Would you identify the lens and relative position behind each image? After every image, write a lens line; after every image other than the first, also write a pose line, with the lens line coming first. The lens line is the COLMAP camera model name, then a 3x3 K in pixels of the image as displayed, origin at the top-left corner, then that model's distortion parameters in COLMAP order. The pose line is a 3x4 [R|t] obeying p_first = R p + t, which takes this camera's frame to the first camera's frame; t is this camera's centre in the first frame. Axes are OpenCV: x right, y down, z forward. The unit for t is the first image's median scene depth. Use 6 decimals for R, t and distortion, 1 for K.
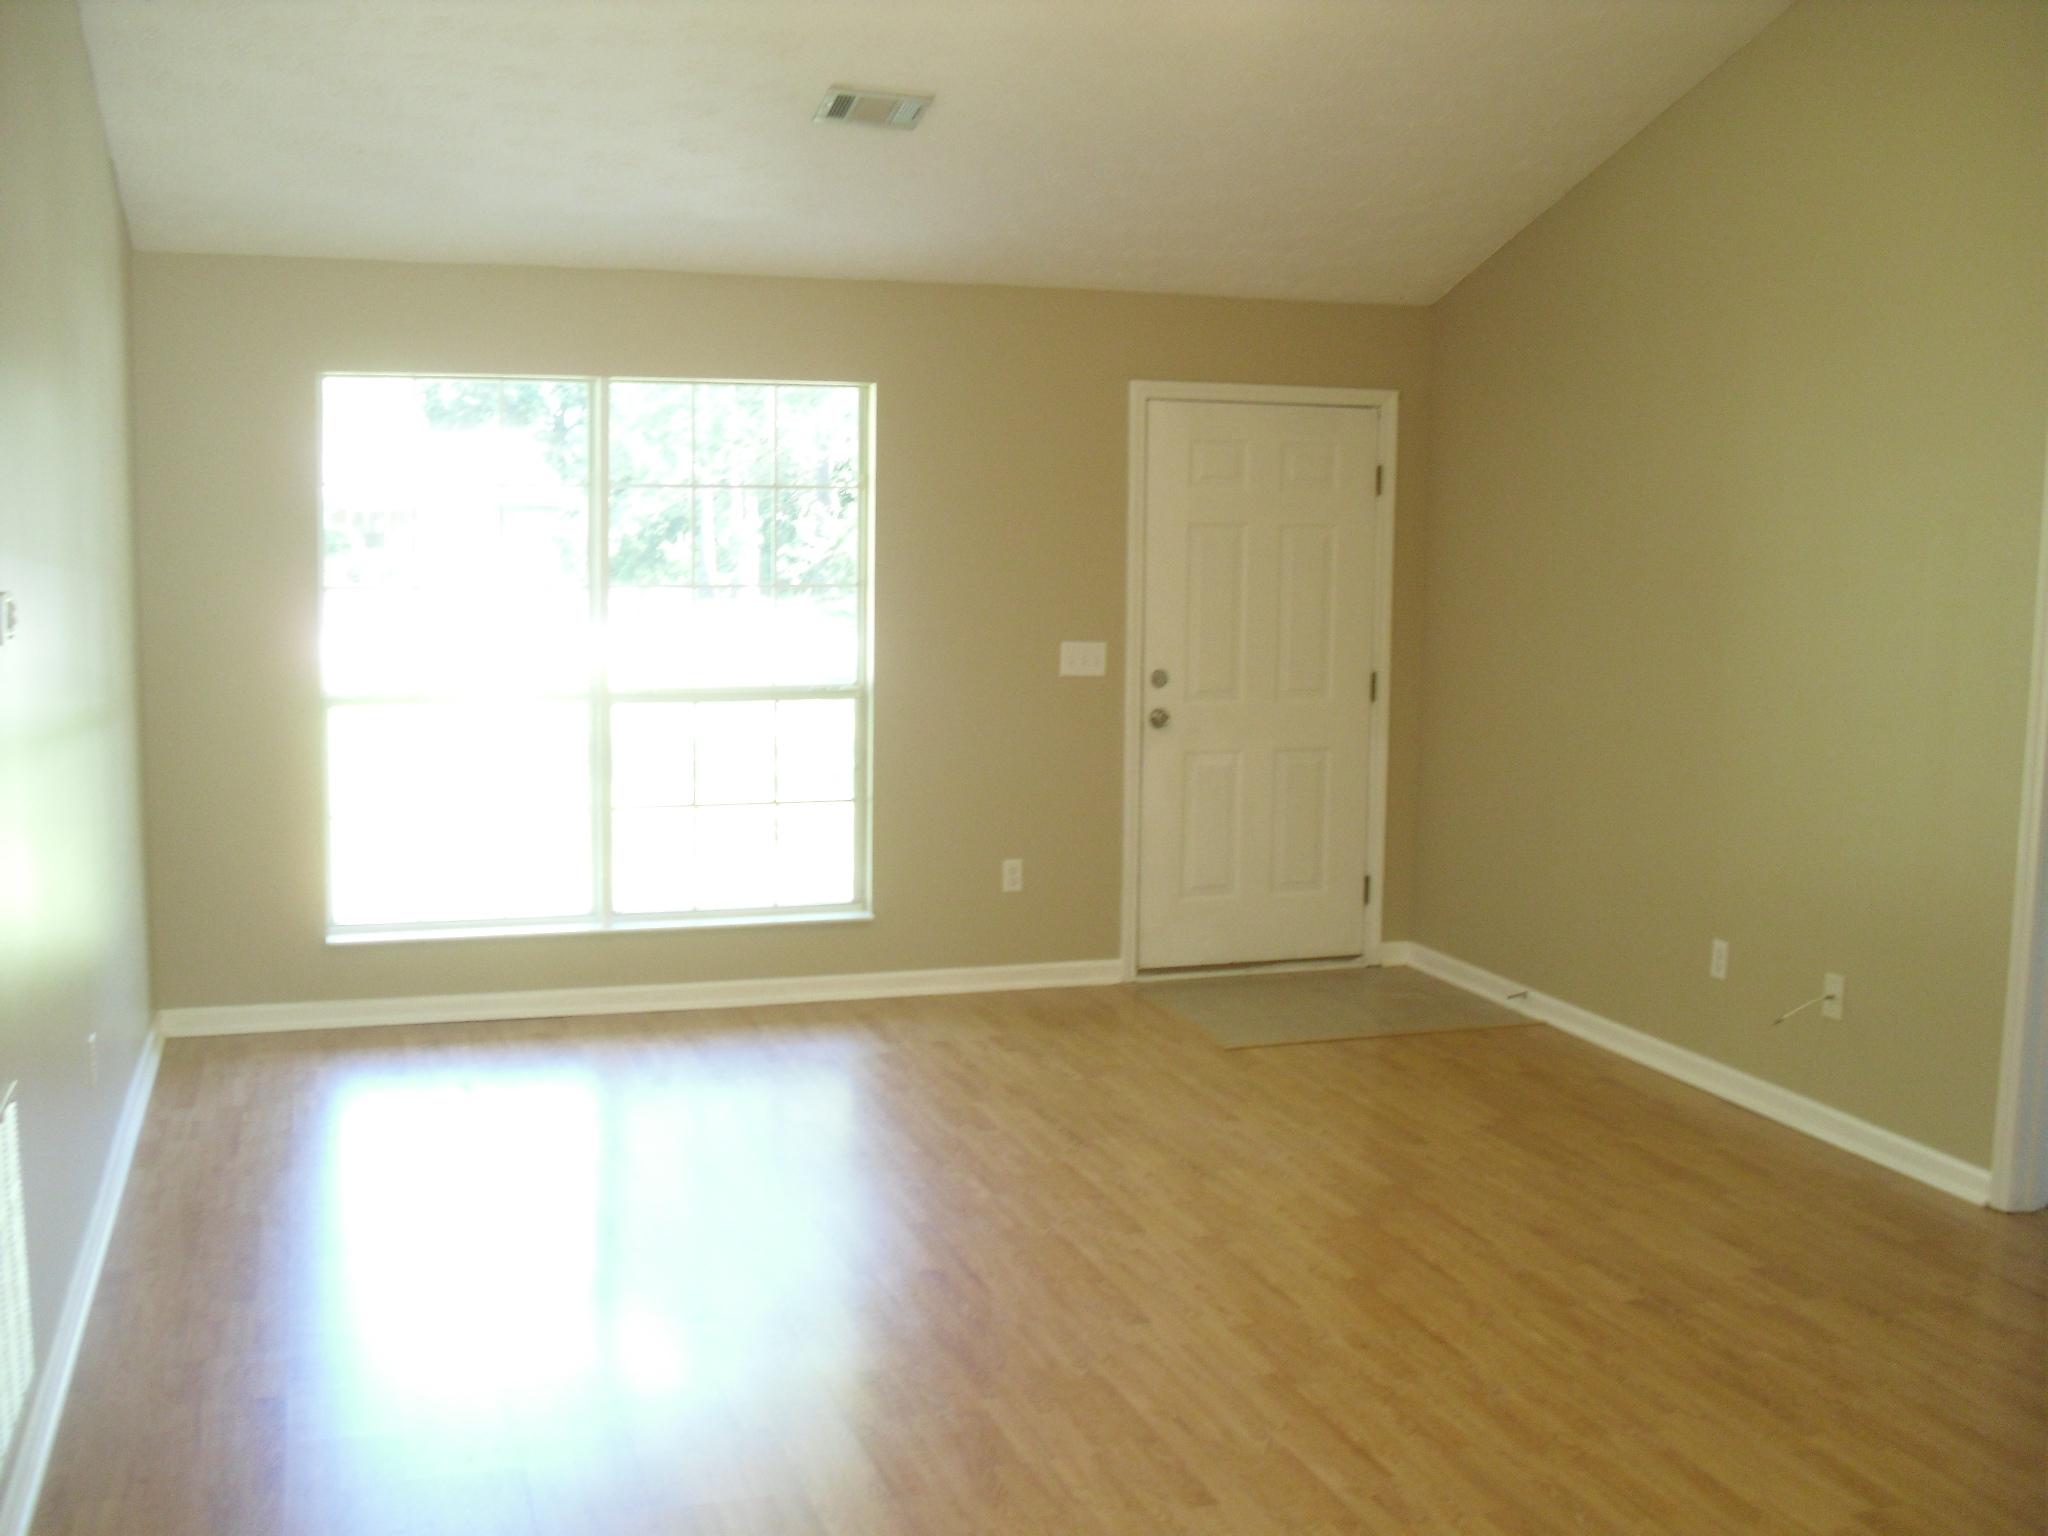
lens RADIAL K [[2132.6, 0, 1024.0], [0, 2132.6, 768.0], [0, 0, 1]] dist [-0.224110, 0.308391]
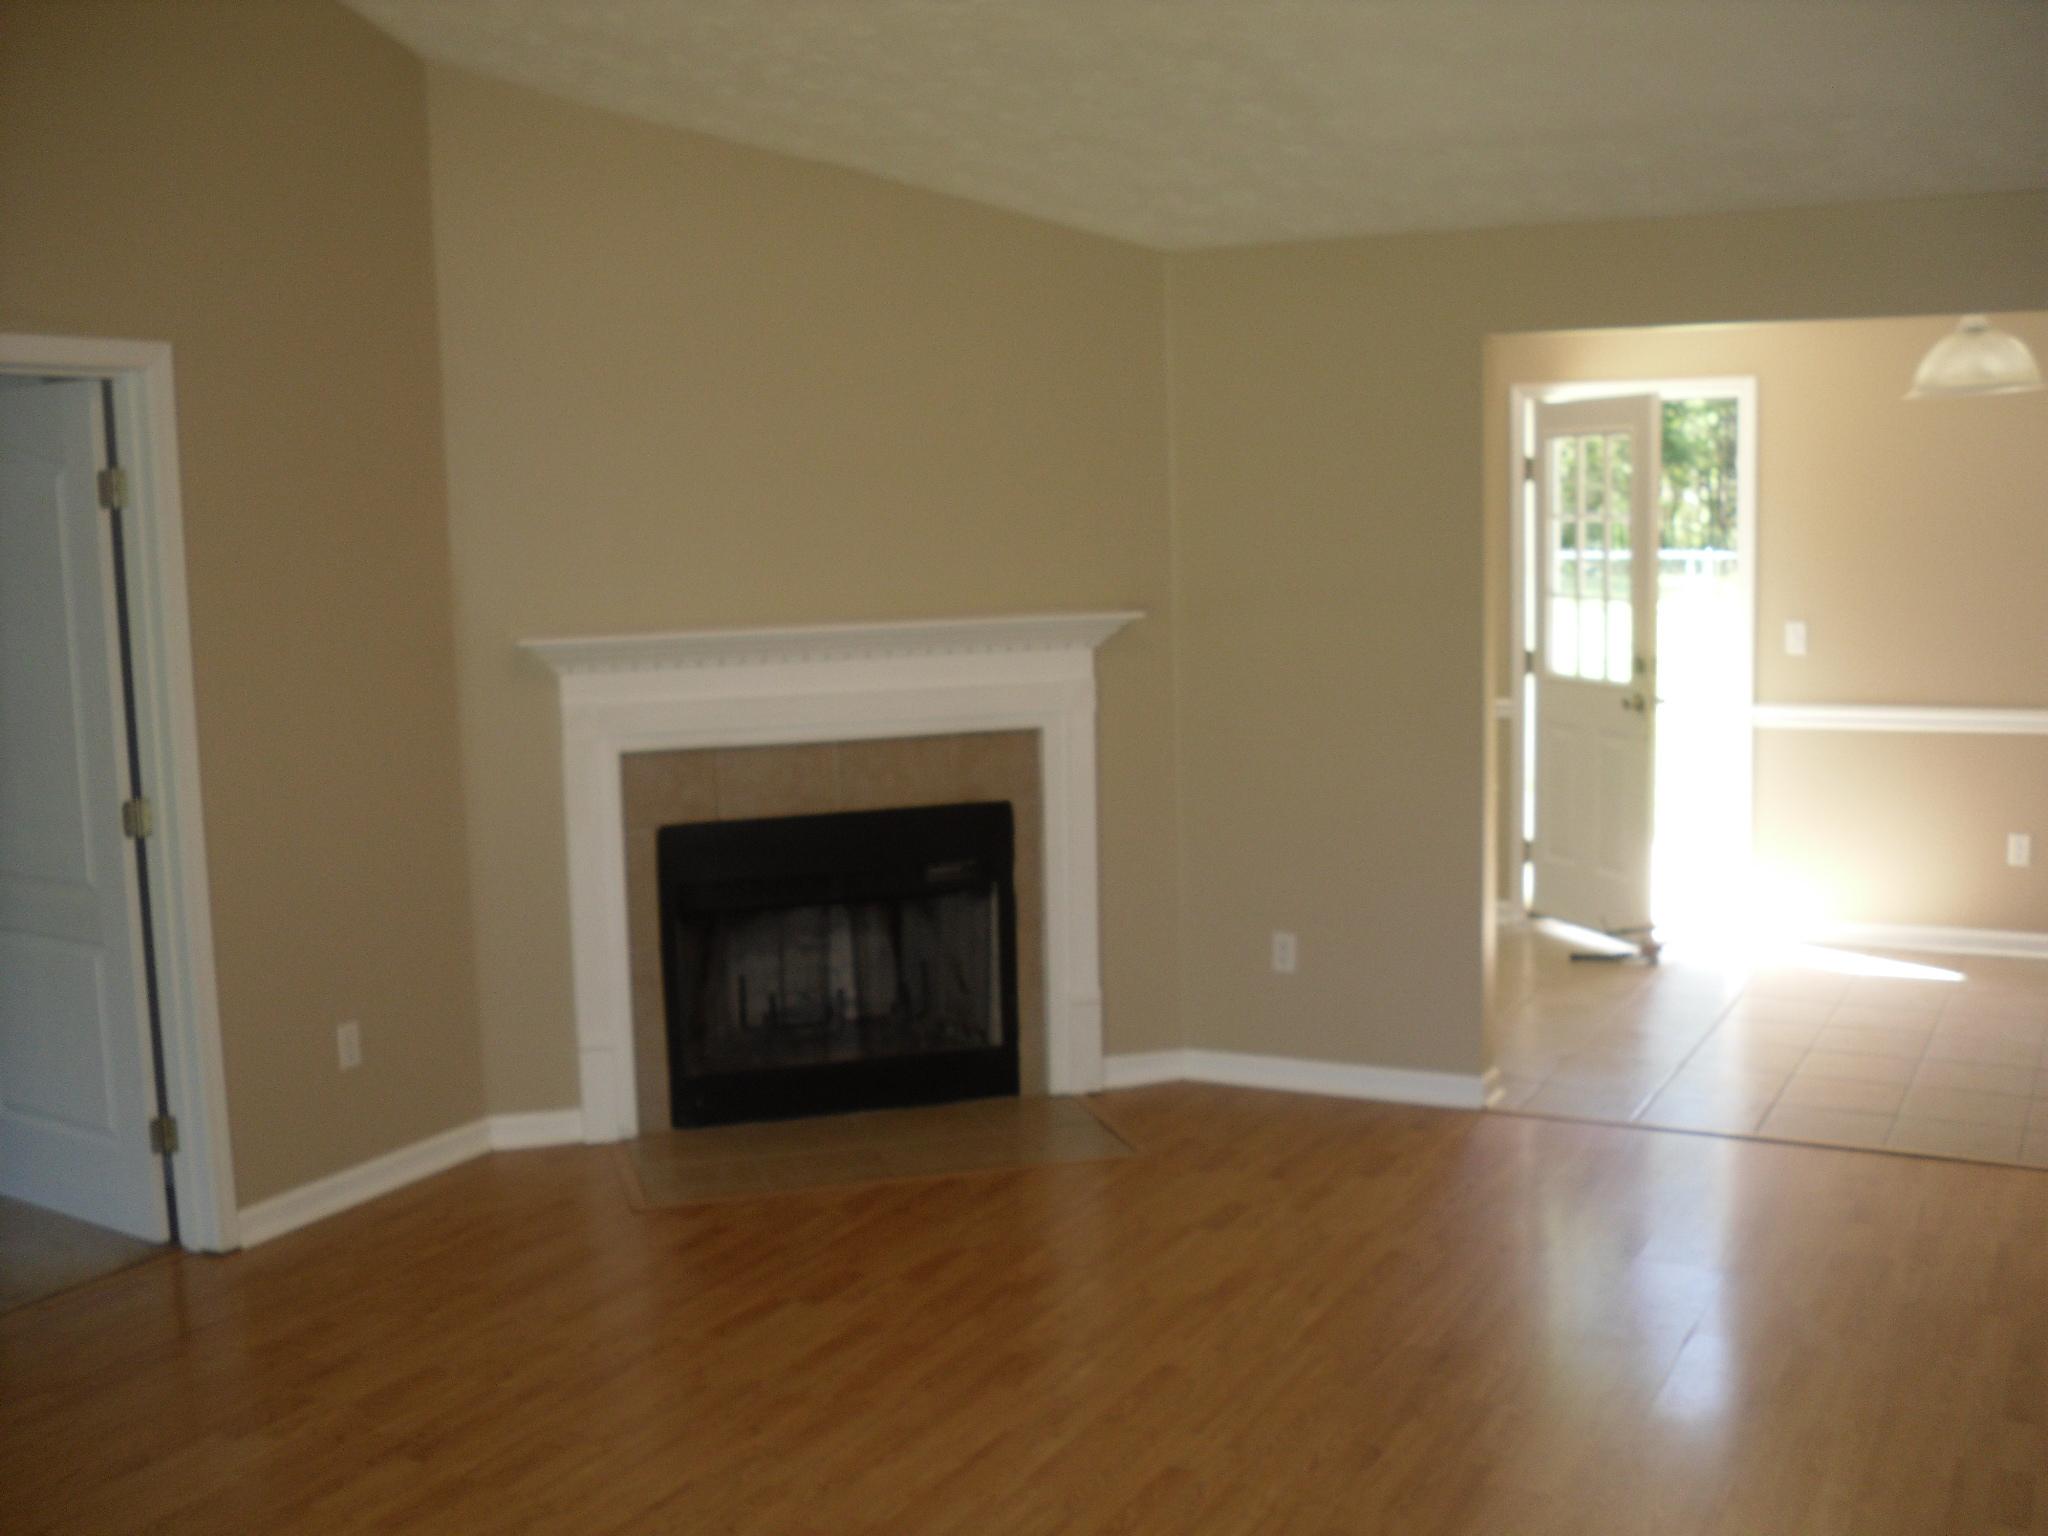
lens RADIAL K [[2132.6, 0, 1024.0], [0, 2132.6, 768.0], [0, 0, 1]] dist [-0.224110, 0.308391]
pose [[-0.680921, -0.087366, 0.727127, -0.538683], [0.105936, 0.970667, 0.215833, -0.200281], [-0.724654, 0.223994, -0.651692, 1.524304]]
